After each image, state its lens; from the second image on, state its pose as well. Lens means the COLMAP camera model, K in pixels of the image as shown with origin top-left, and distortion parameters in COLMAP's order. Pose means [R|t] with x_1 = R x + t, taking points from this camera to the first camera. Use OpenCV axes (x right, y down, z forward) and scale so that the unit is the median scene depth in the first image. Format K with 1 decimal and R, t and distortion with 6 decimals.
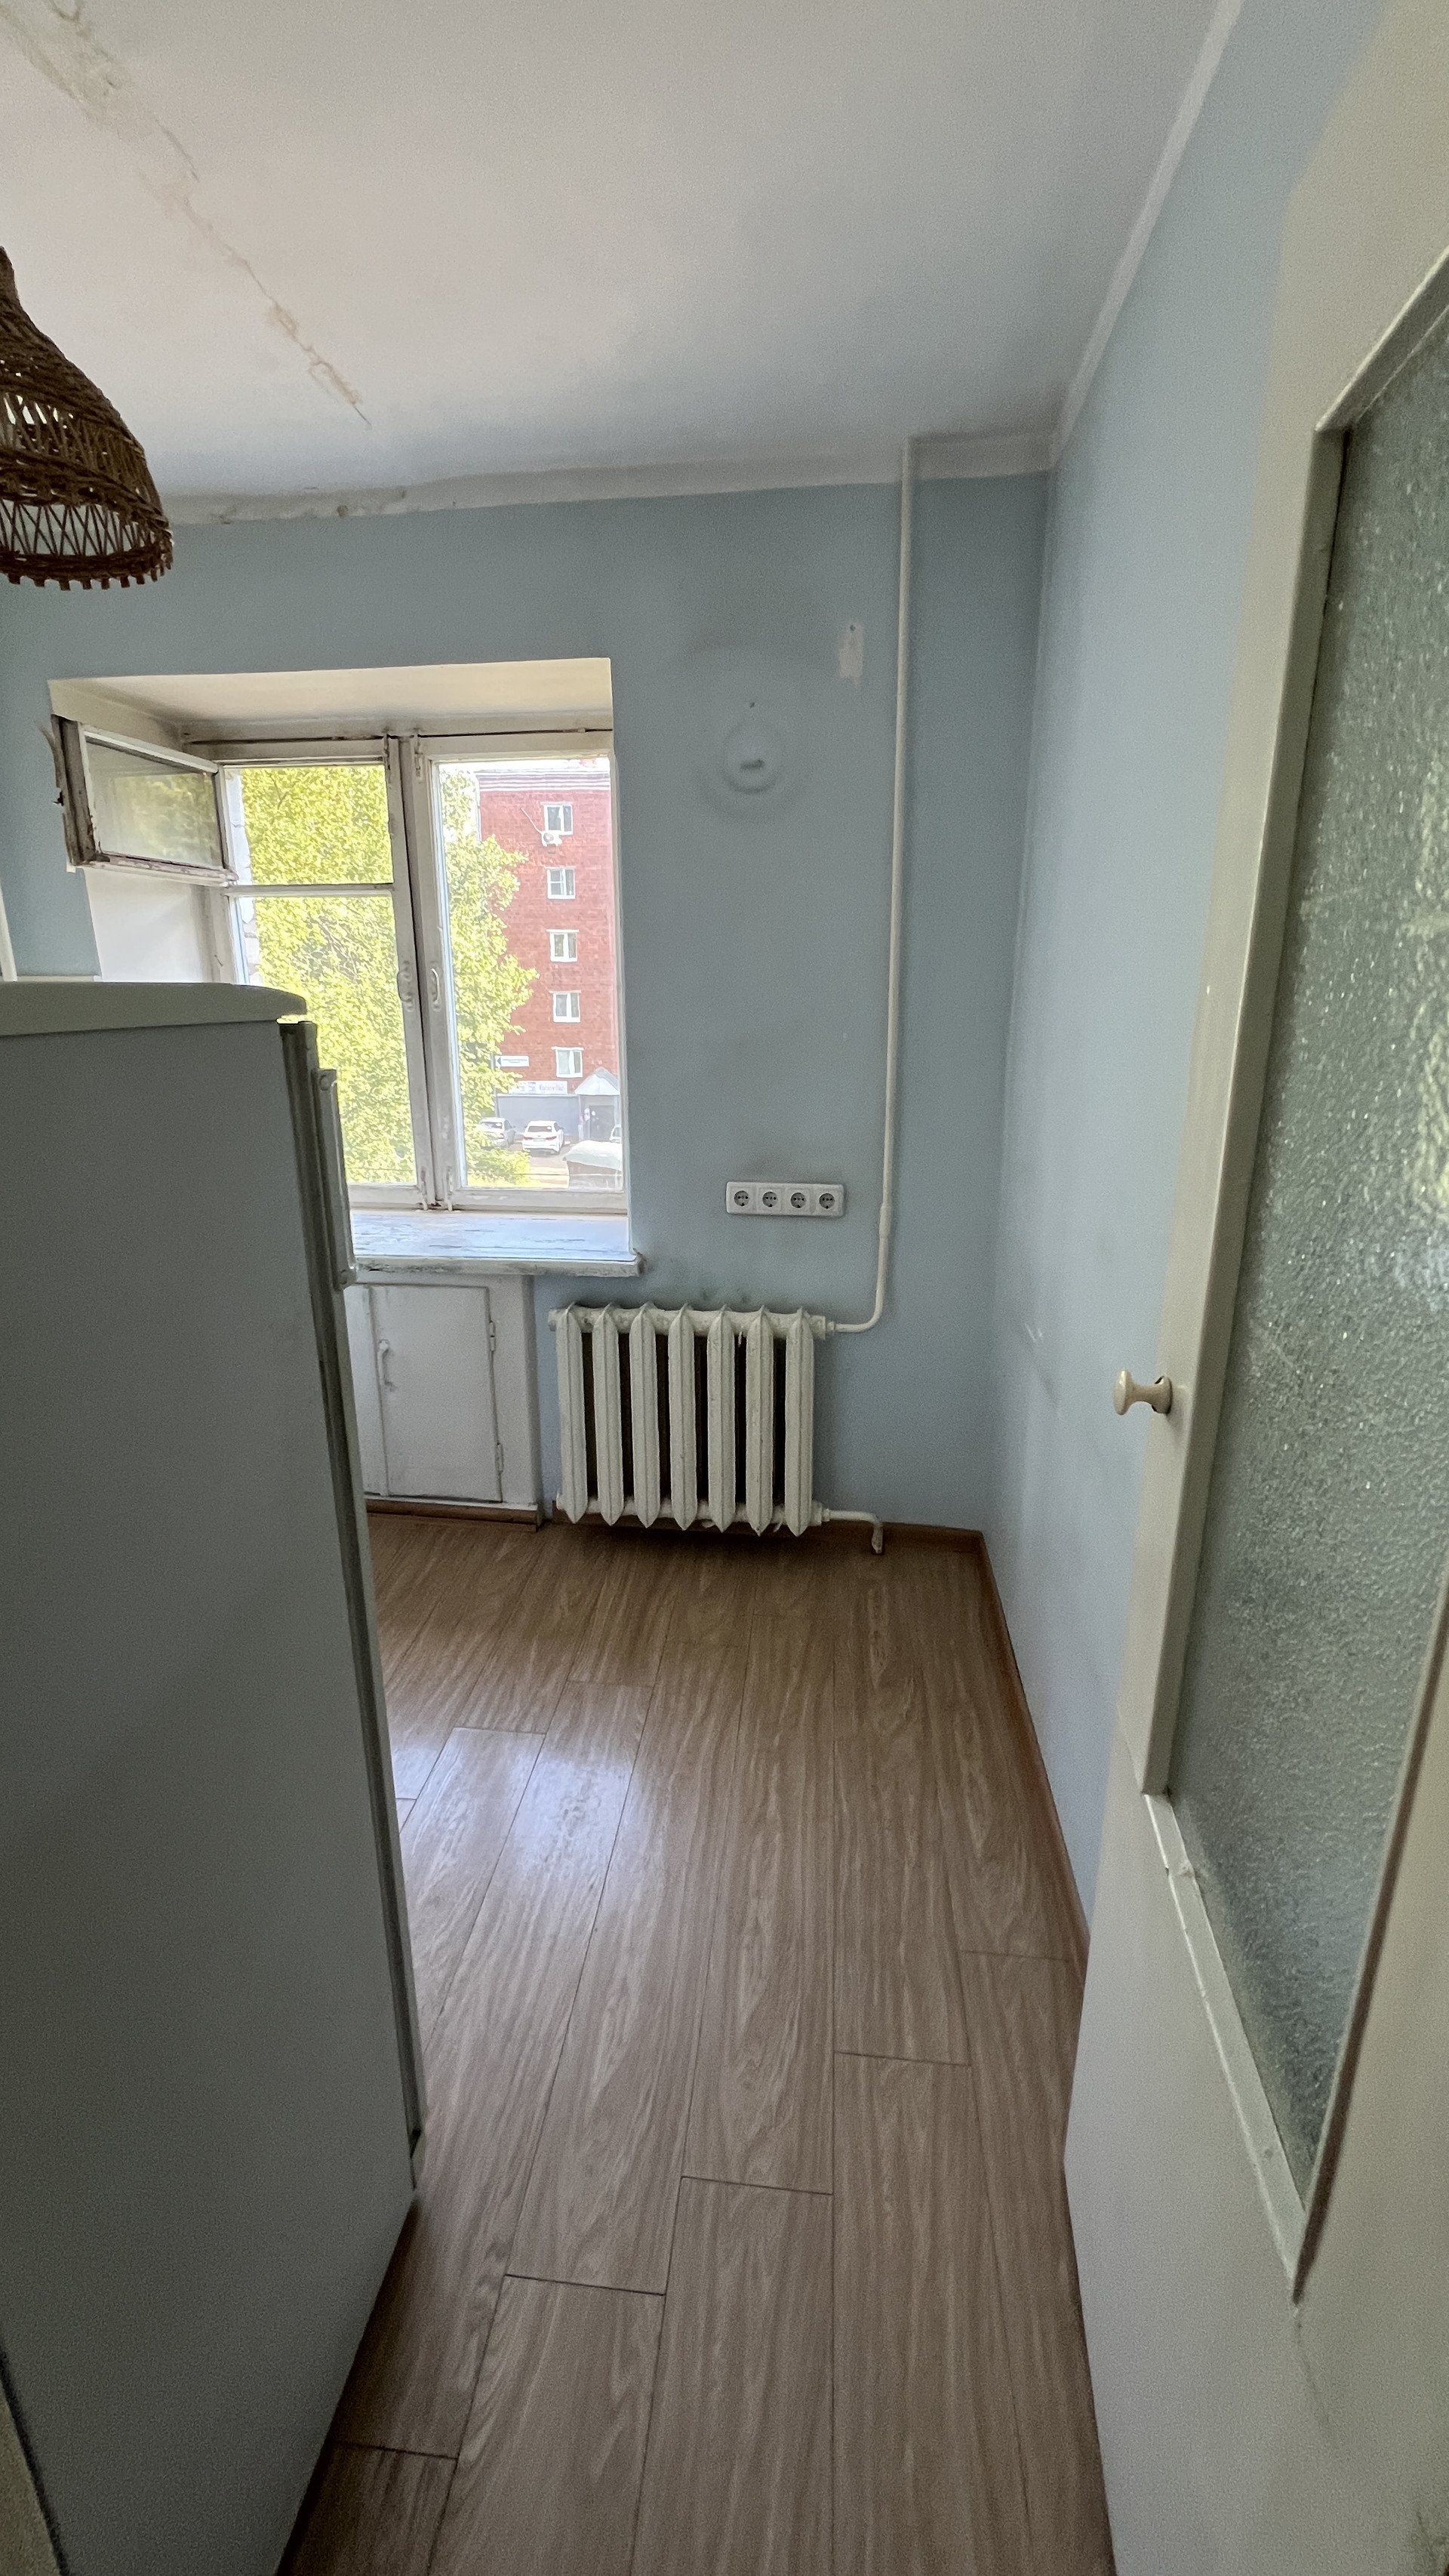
lens RADIAL K [[1028.0, 0, 723.0], [0, 1028.0, 1284.4], [0, 0, 1]] dist [-0.000380, -0.000351]
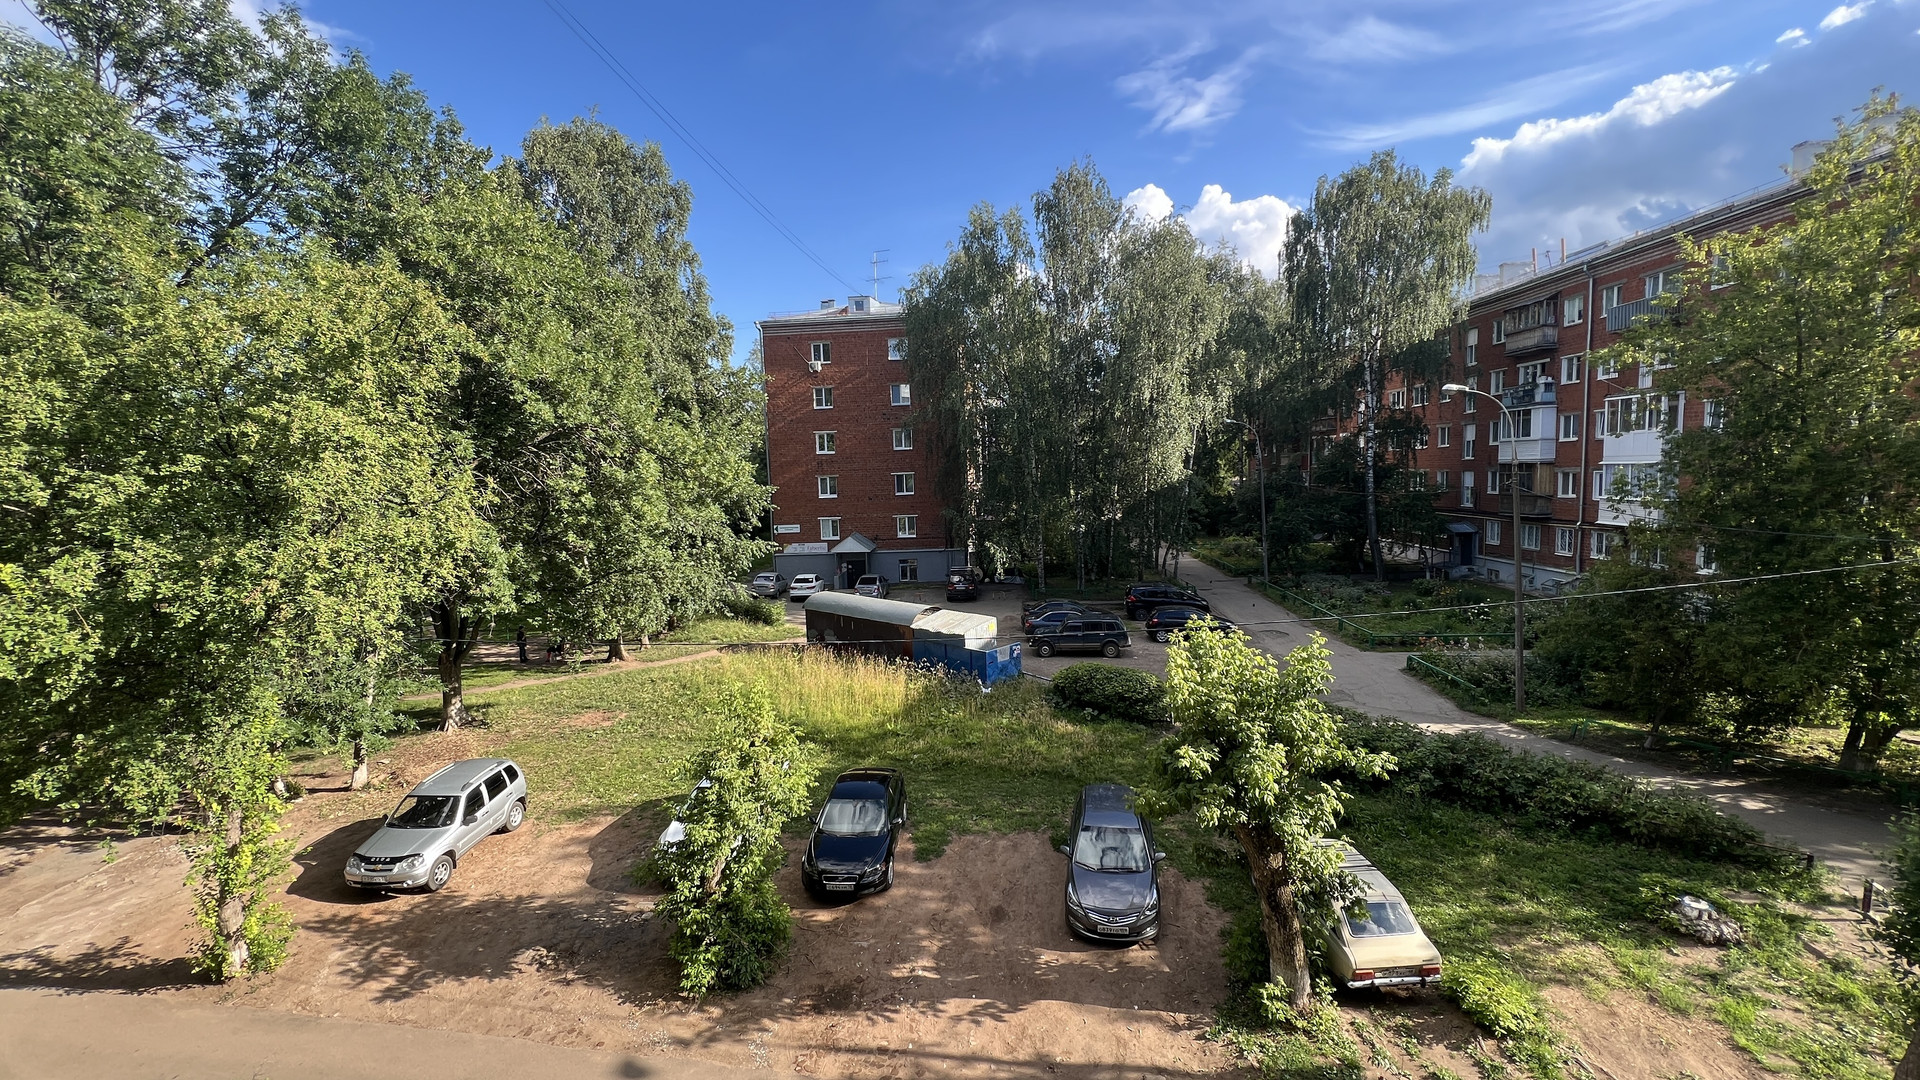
lens RADIAL K [[765.0, 0, 959.6], [0, 765.0, 541.4], [0, 0, 1]] dist [-0.002219, 0.000318]
pose [[0.998922, -0.029370, -0.035960, 0.988861], [0.022157, 0.982172, -0.186674, -0.332928], [0.040802, 0.185676, 0.981764, 1.268590]]
